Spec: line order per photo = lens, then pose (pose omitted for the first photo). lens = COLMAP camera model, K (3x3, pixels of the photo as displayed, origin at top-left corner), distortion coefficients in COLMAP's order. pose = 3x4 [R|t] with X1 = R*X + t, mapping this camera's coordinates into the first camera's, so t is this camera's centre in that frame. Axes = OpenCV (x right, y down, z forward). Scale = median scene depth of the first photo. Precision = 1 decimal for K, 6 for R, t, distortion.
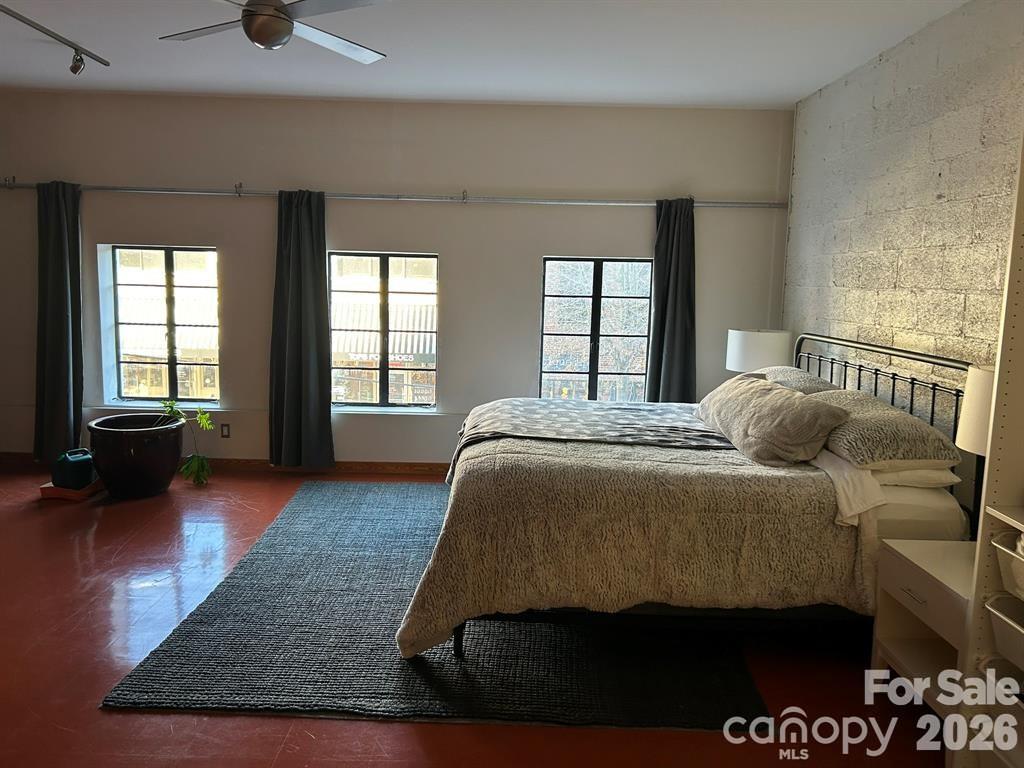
lens RADIAL K [[789.5, 0, 512.5], [0, 789.5, 384.6], [0, 0, 1]] dist [0.005575, -0.000132]
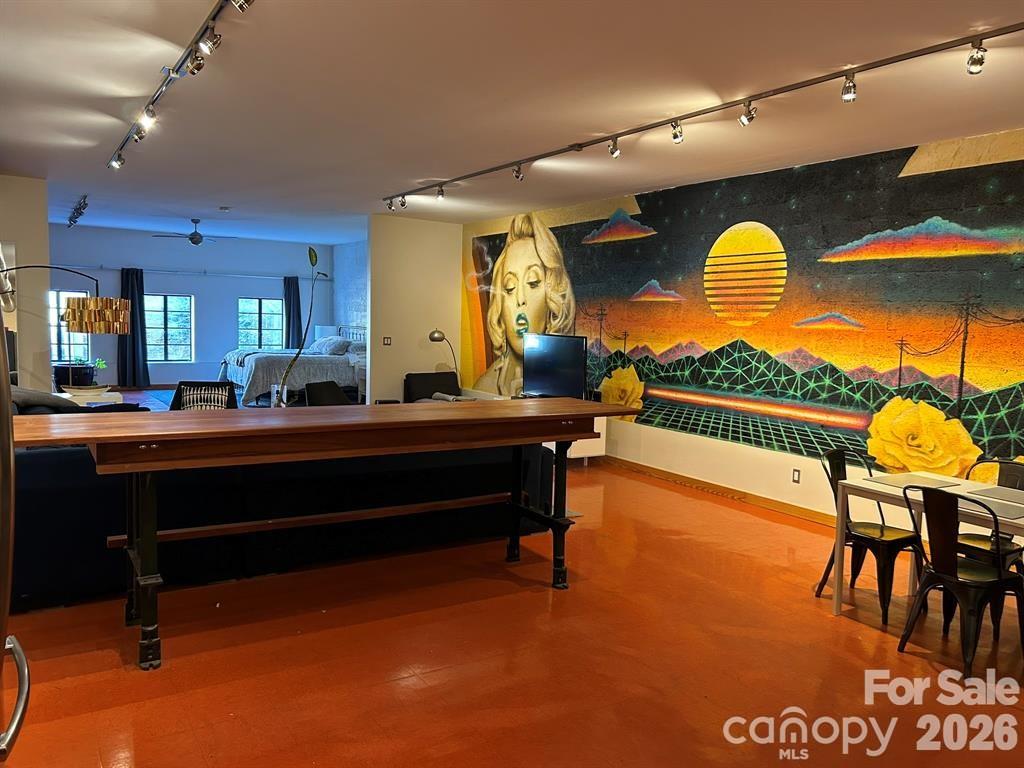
lens RADIAL K [[789.5, 0, 515.3], [0, 789.5, 385.3], [0, 0, 1]] dist [0.005575, -0.000132]
pose [[0.849658, -0.047252, 0.525213, -0.551336], [0.060766, 0.998116, -0.008505, 0.192439], [-0.523822, 0.039141, 0.850928, -1.592676]]
